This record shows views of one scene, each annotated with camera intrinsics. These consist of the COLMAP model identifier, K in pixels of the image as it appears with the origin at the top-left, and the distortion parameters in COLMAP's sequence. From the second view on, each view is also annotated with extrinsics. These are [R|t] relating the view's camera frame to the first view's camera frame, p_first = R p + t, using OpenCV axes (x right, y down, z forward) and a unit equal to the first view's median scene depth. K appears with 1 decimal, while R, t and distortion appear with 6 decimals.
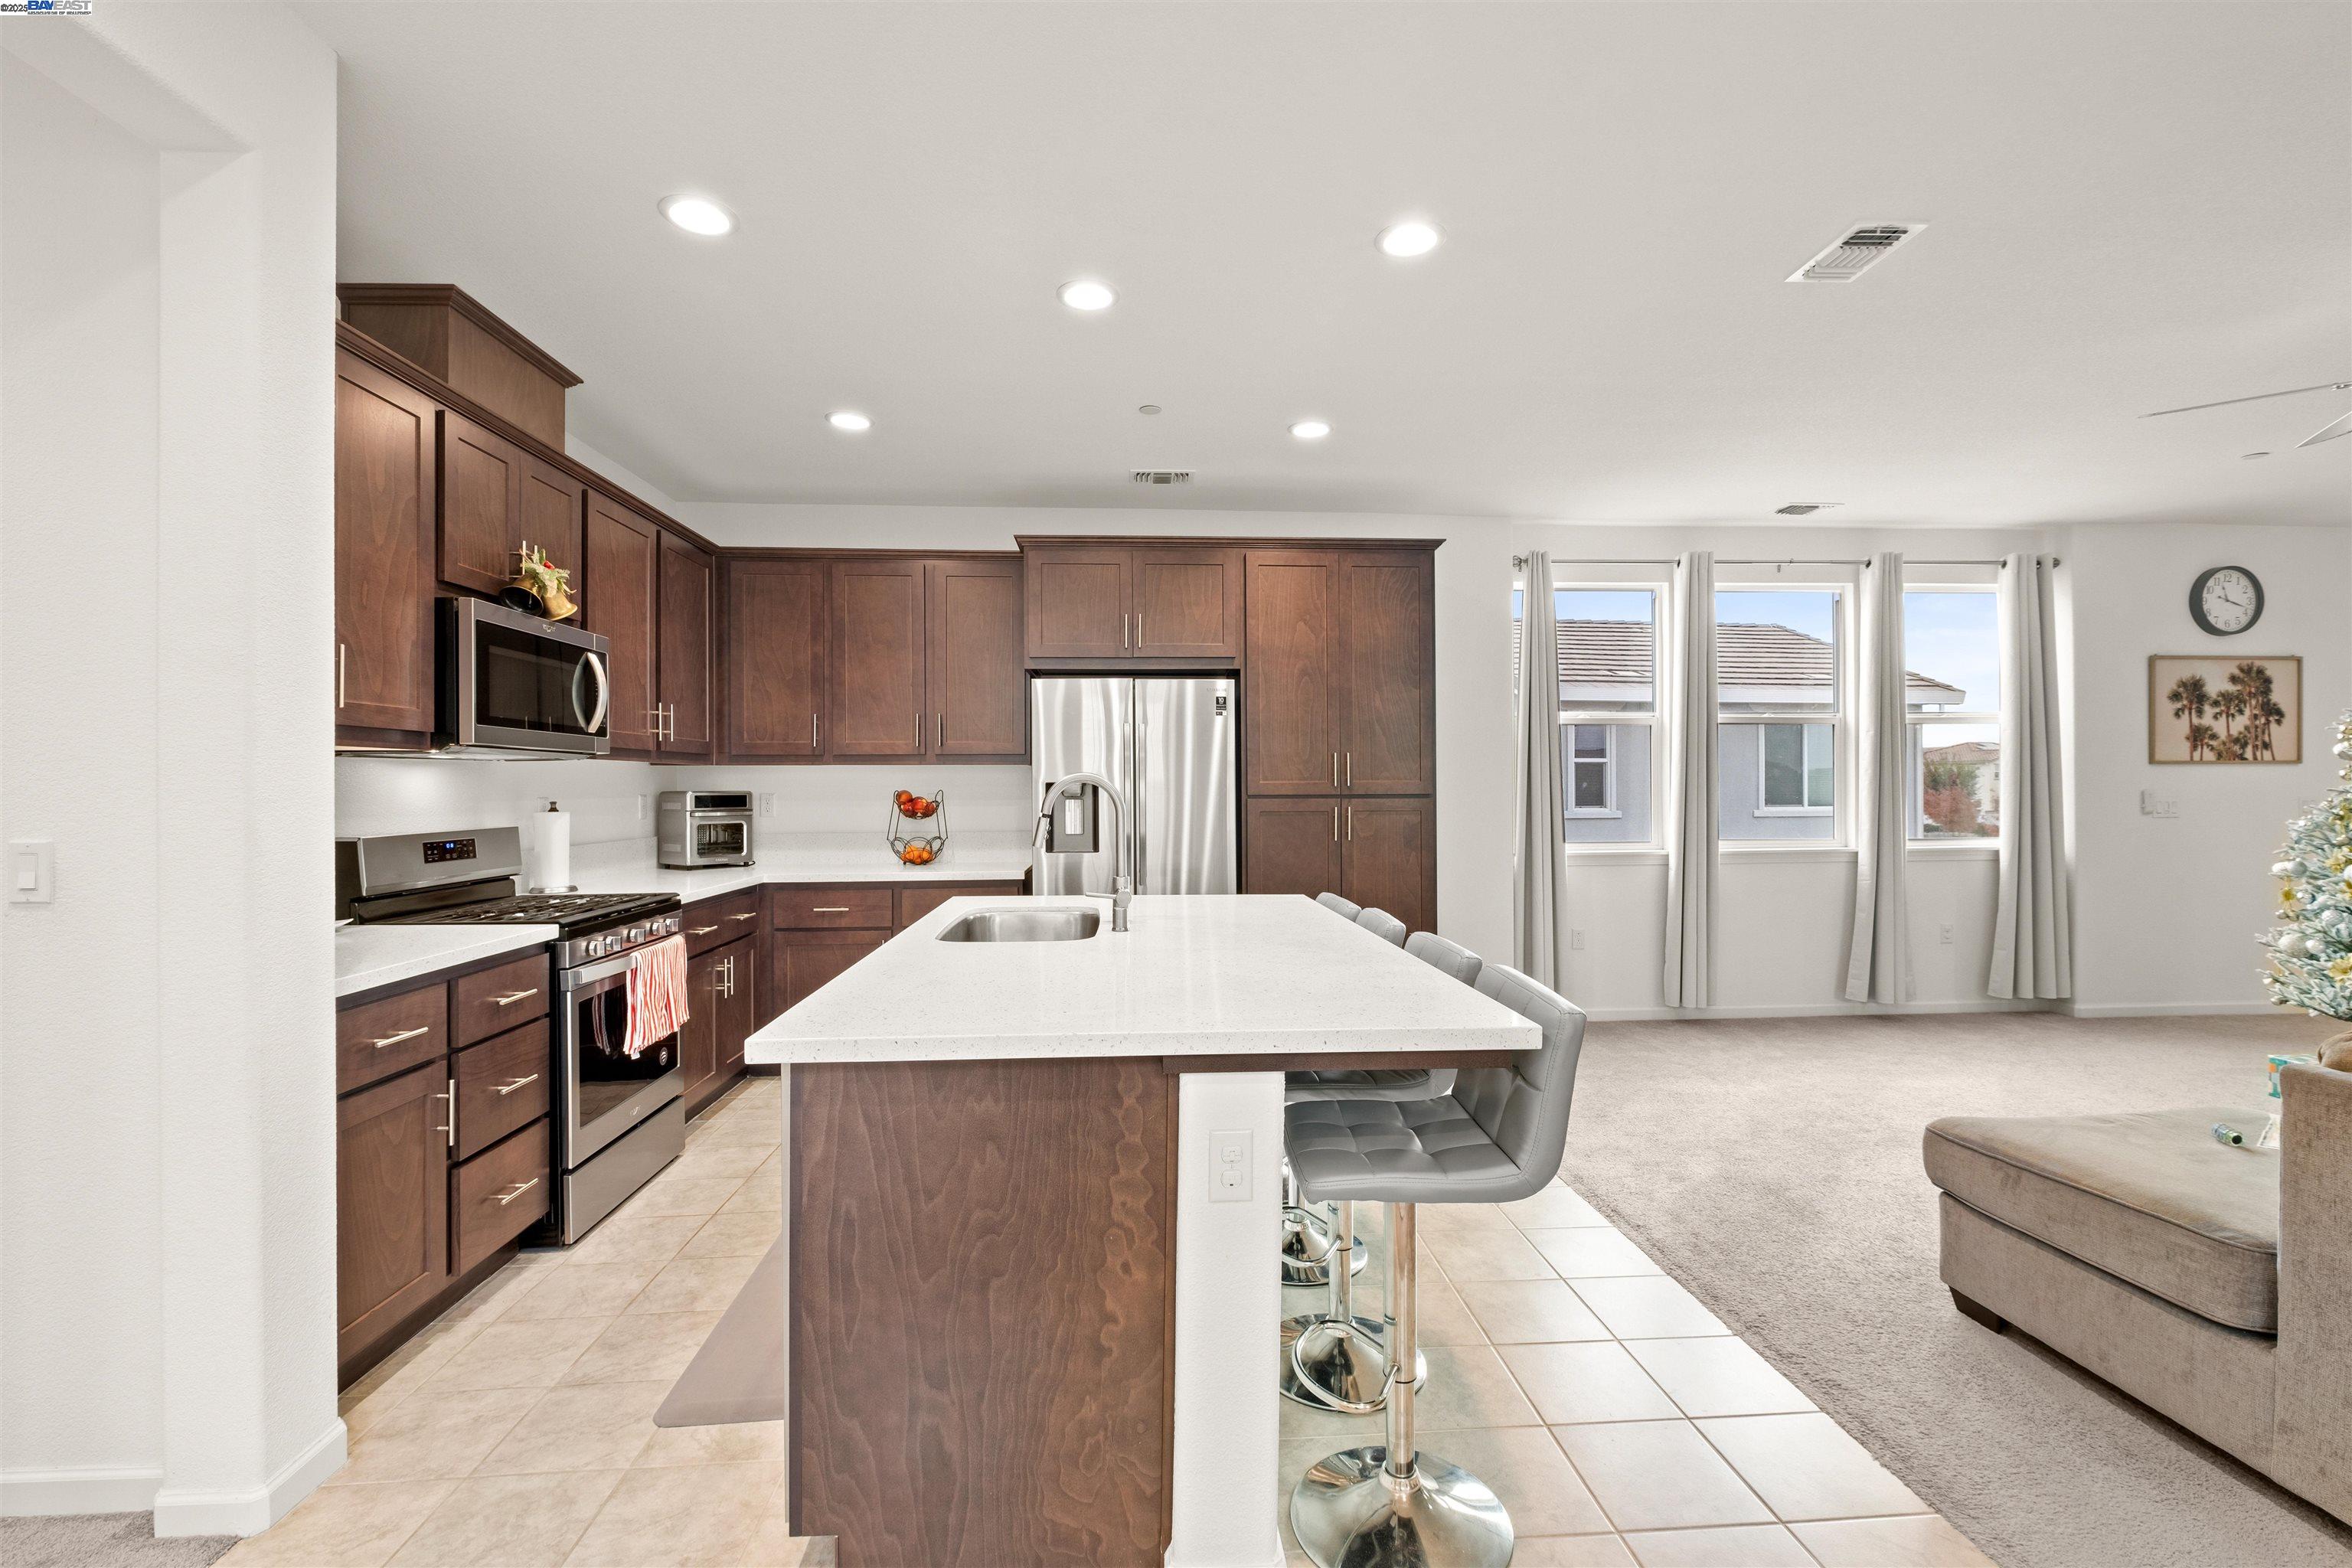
lens RADIAL K [[1032.3, 0, 1207.3], [0, 1032.3, 787.6], [0, 0, 1]] dist [0.000367, -0.000106]
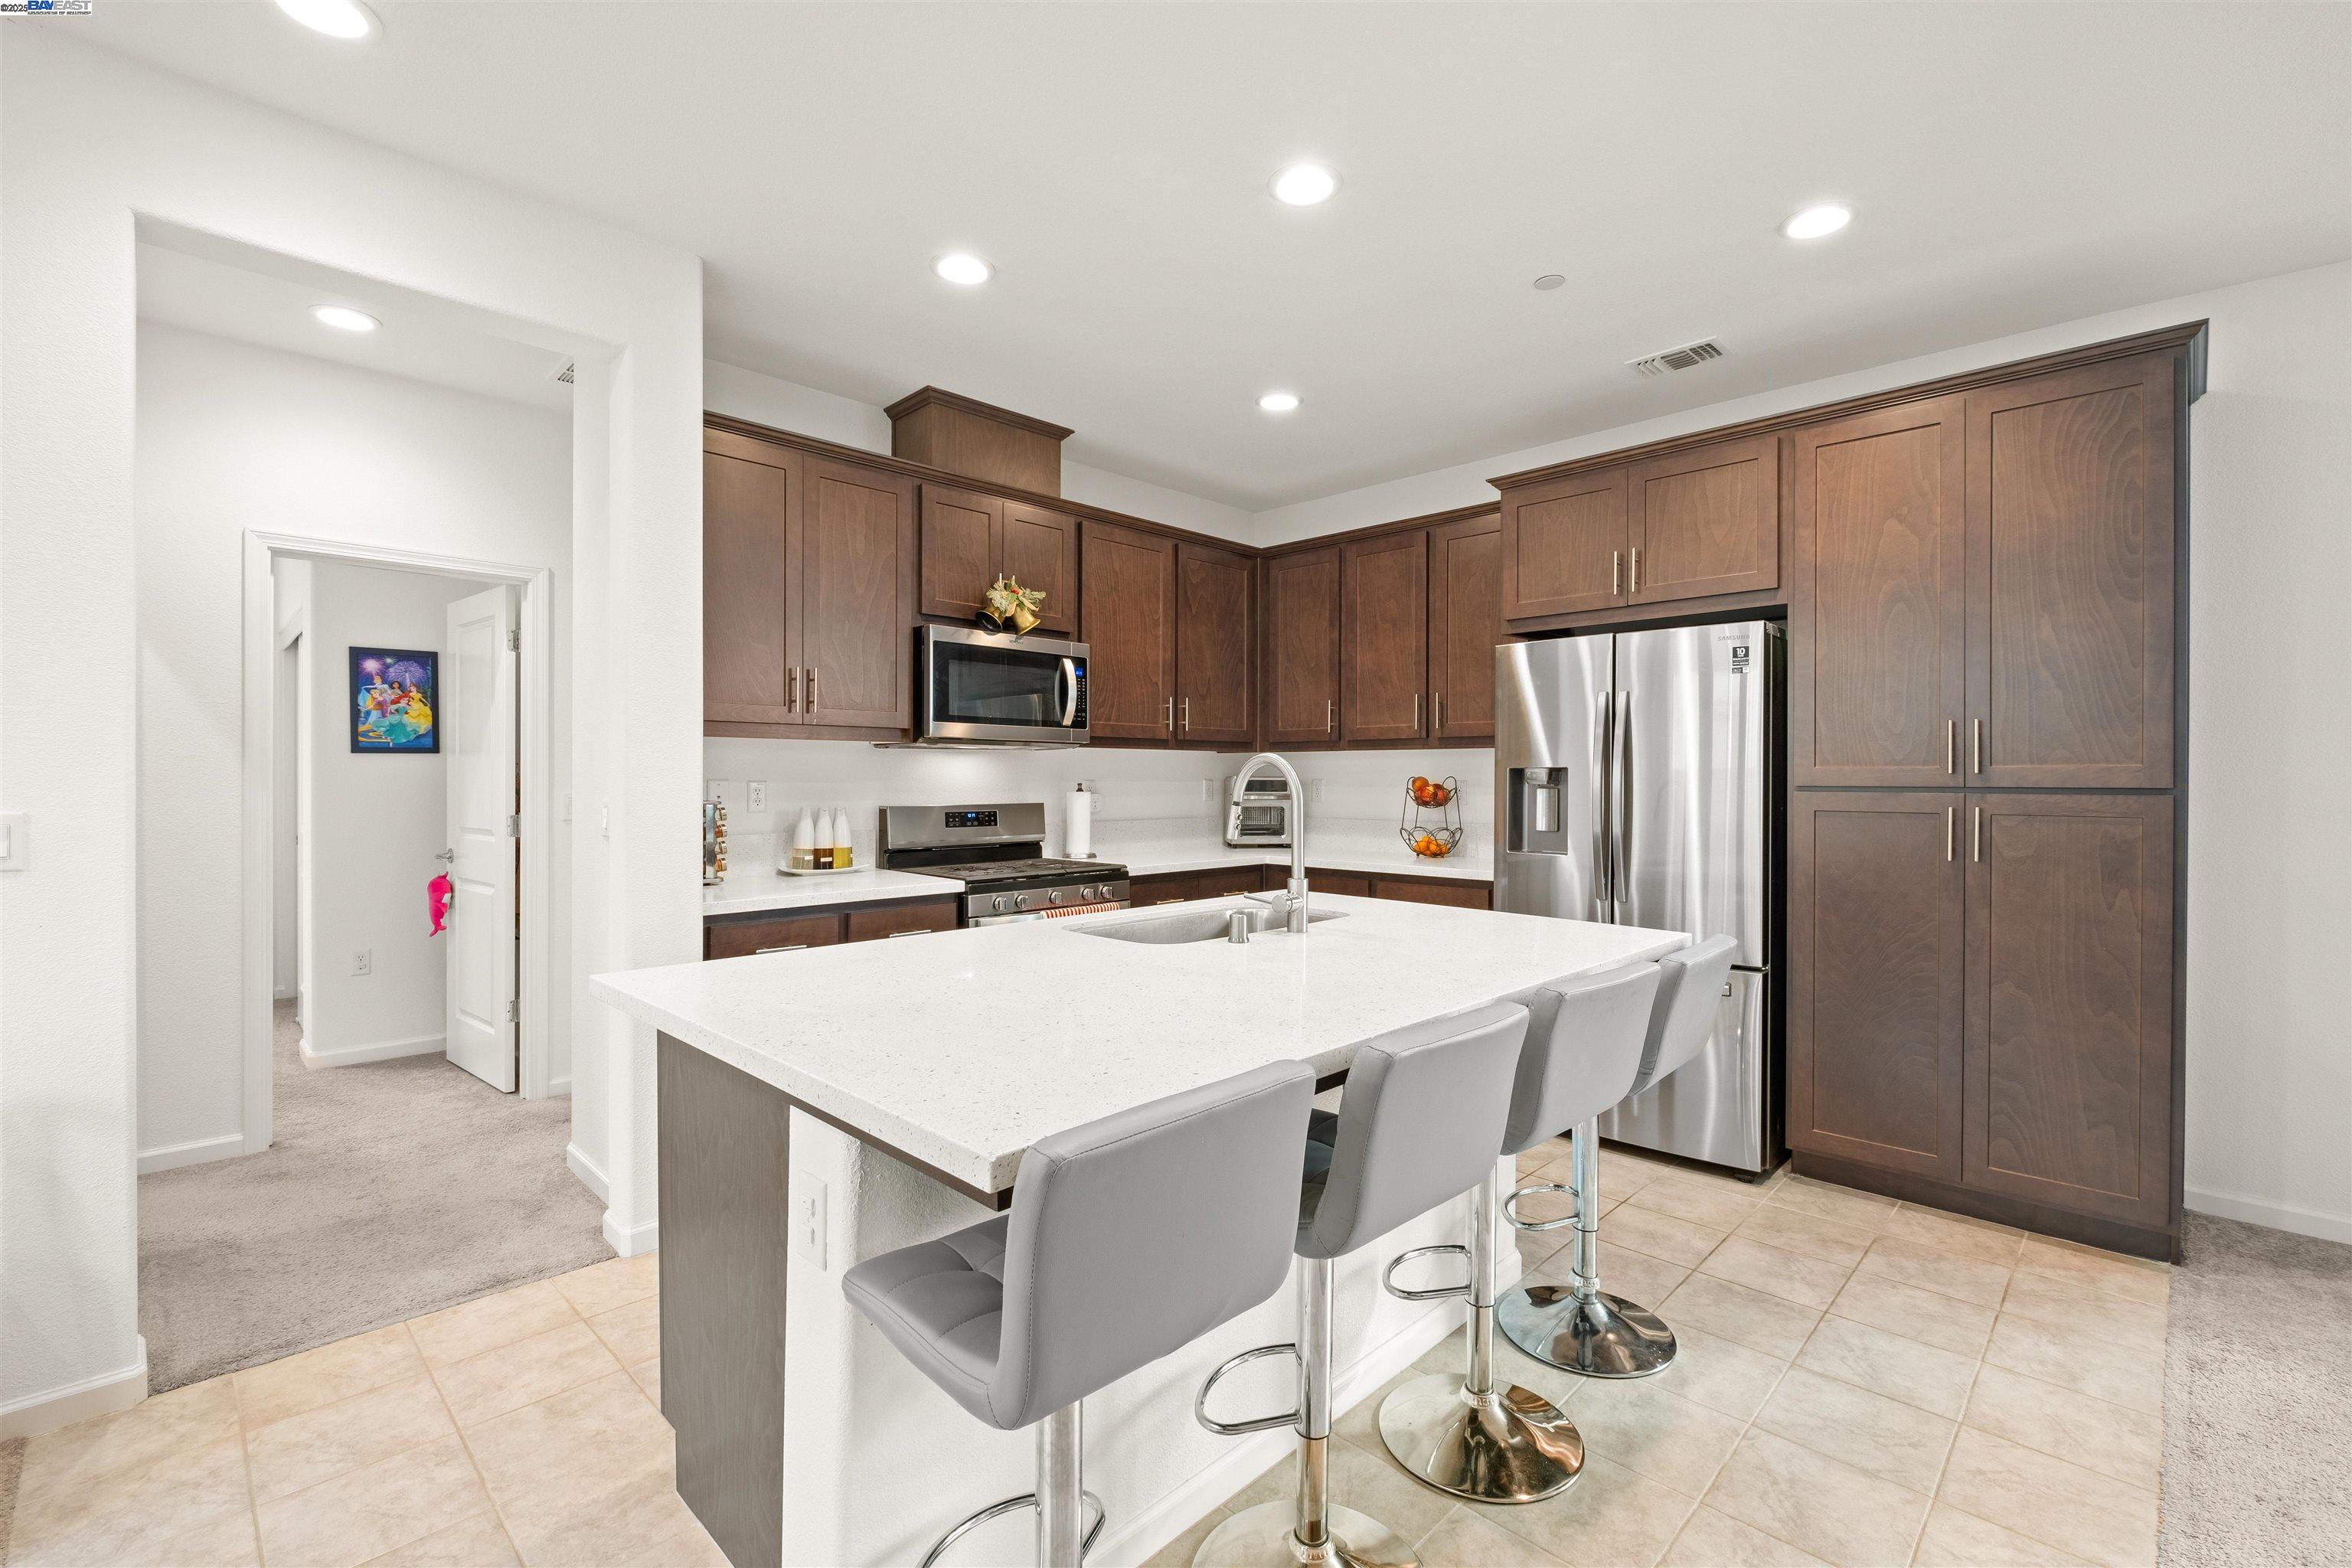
lens RADIAL K [[1027.0, 0, 1176.0], [0, 1027.0, 784.0], [0, 0, 1]] dist [-0.004868, -0.000729]
pose [[0.649774, 0.010673, -0.760053, 0.296010], [-0.005623, 0.999942, 0.009234, 0.002156], [0.760107, -0.001726, 0.649796, 0.247988]]
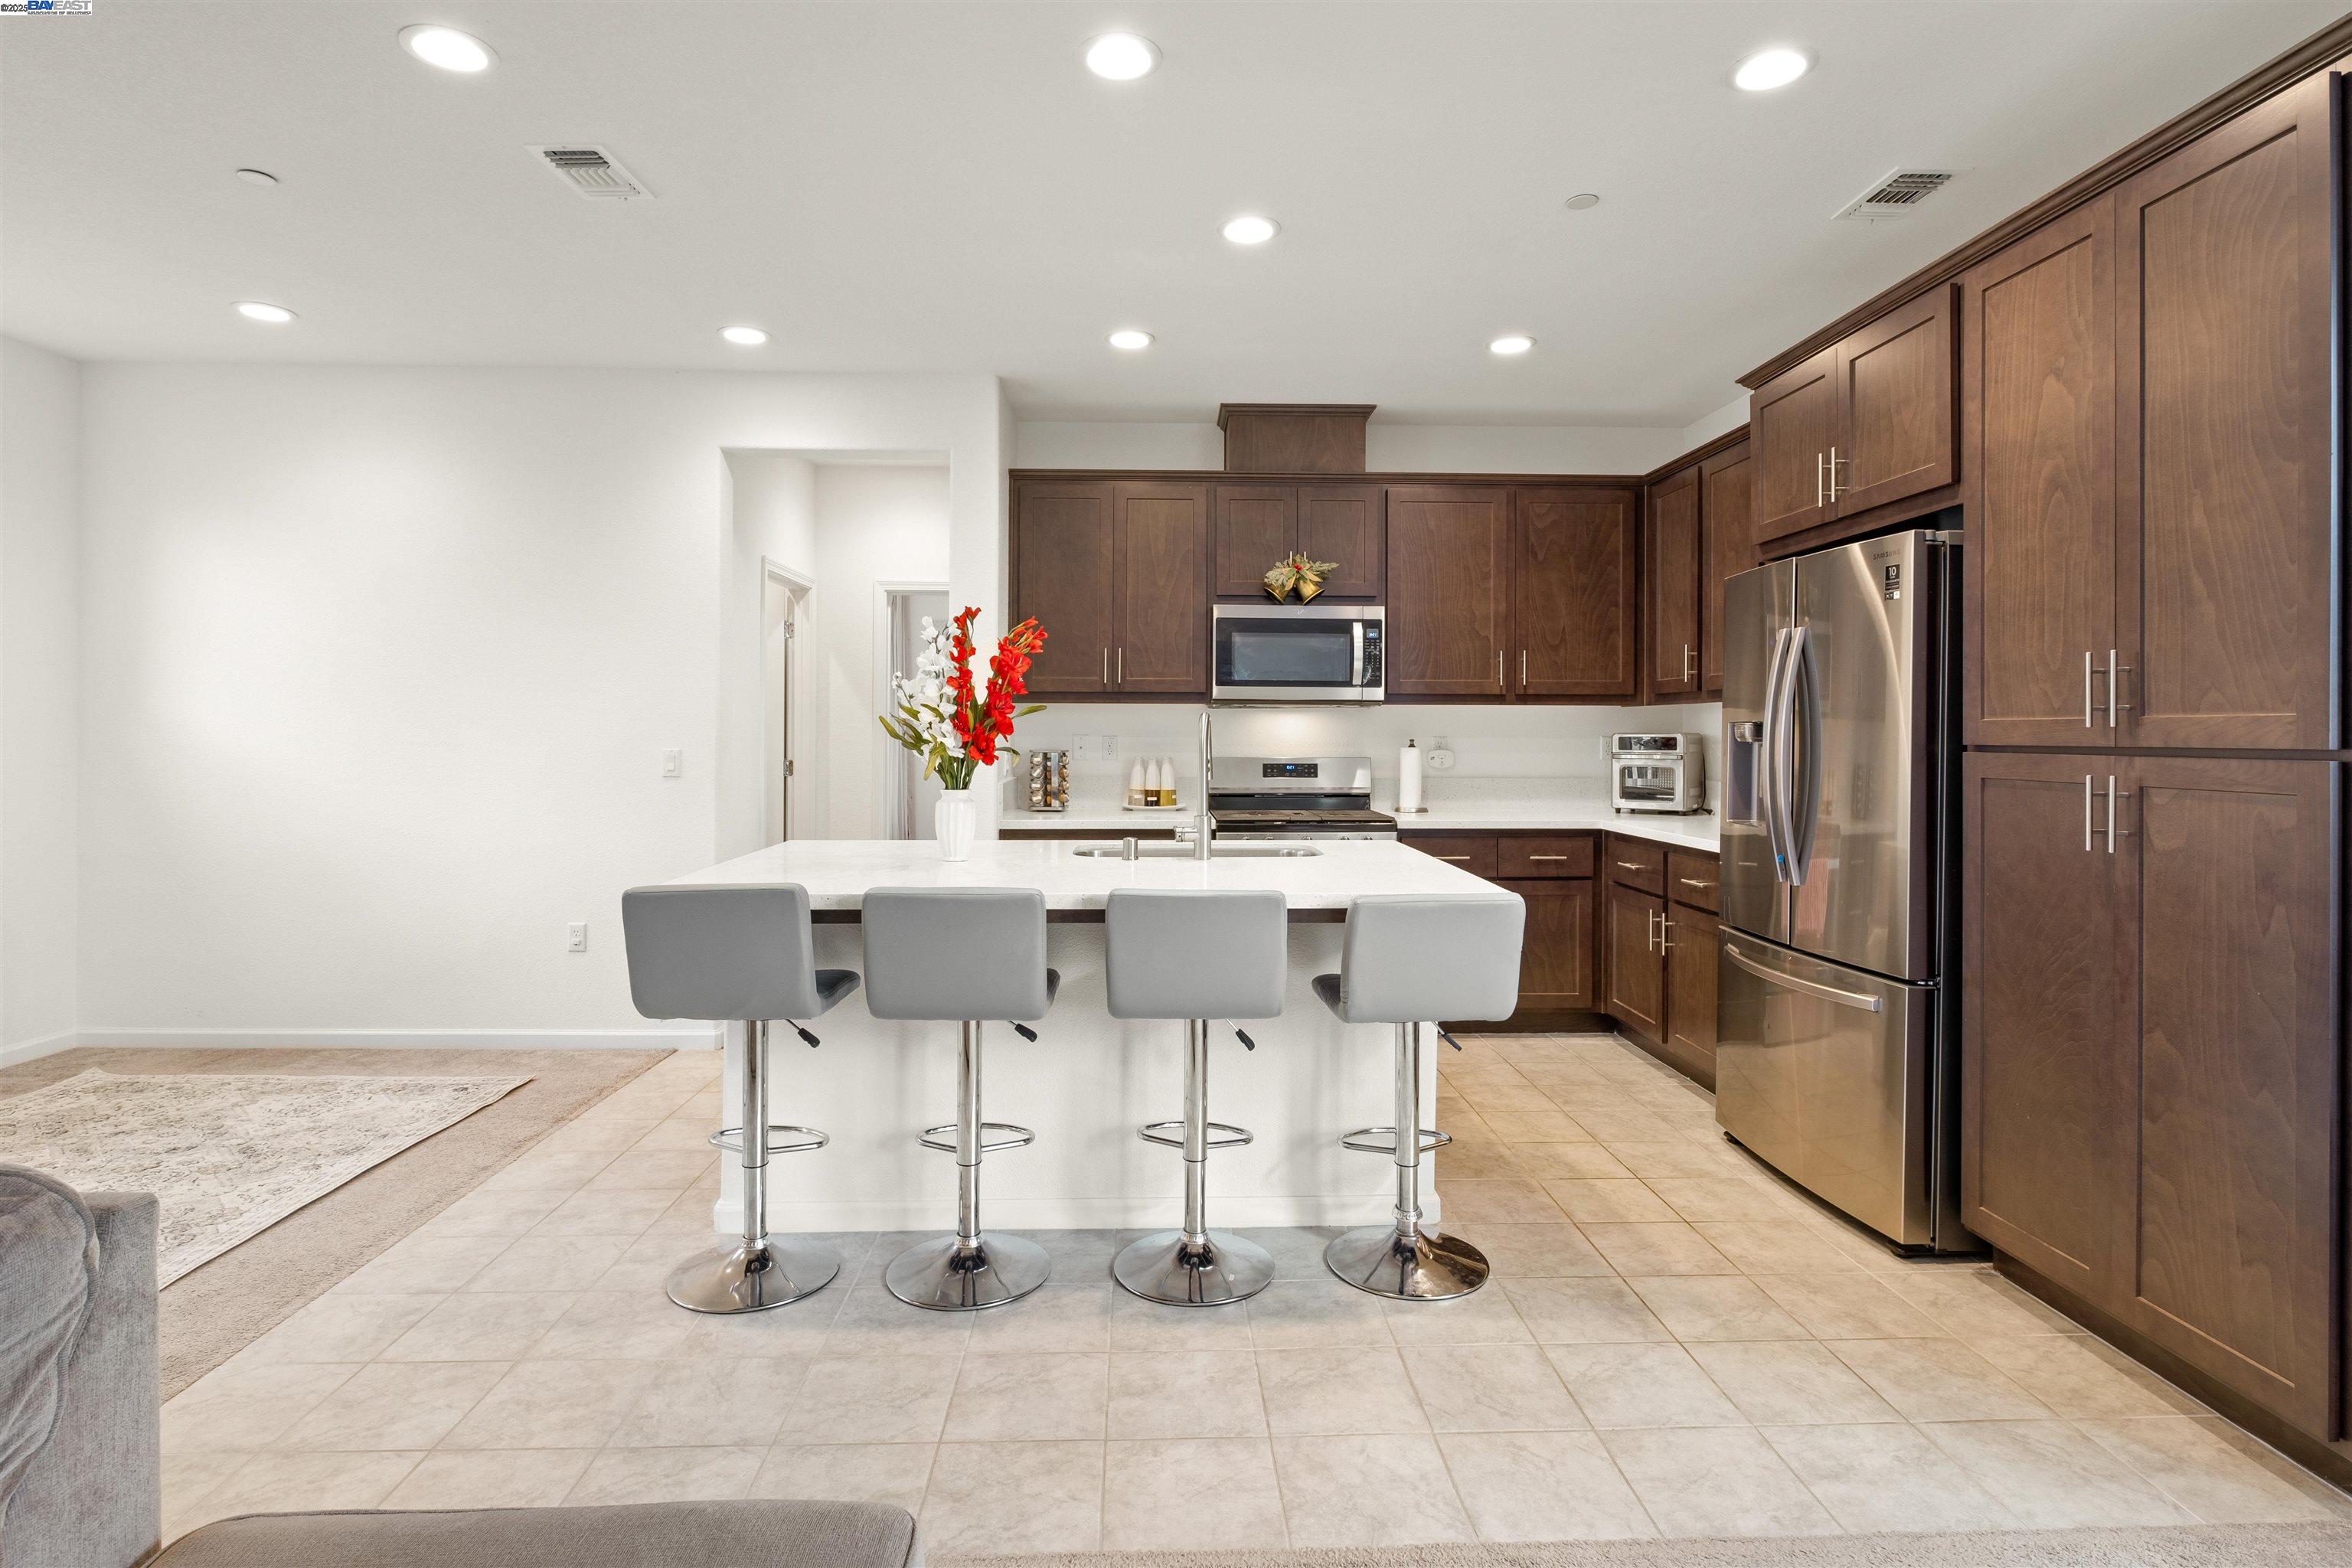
lens RADIAL K [[1171.7, 0, 1174.8], [0, 1171.7, 736.6], [0, 0, 1]] dist [0.001149, 0.000456]
pose [[-0.048186, 0.007736, -0.998808, 0.657455], [-0.004195, 0.999960, 0.007947, 0.000343], [0.998830, 0.004573, -0.048152, 0.645366]]
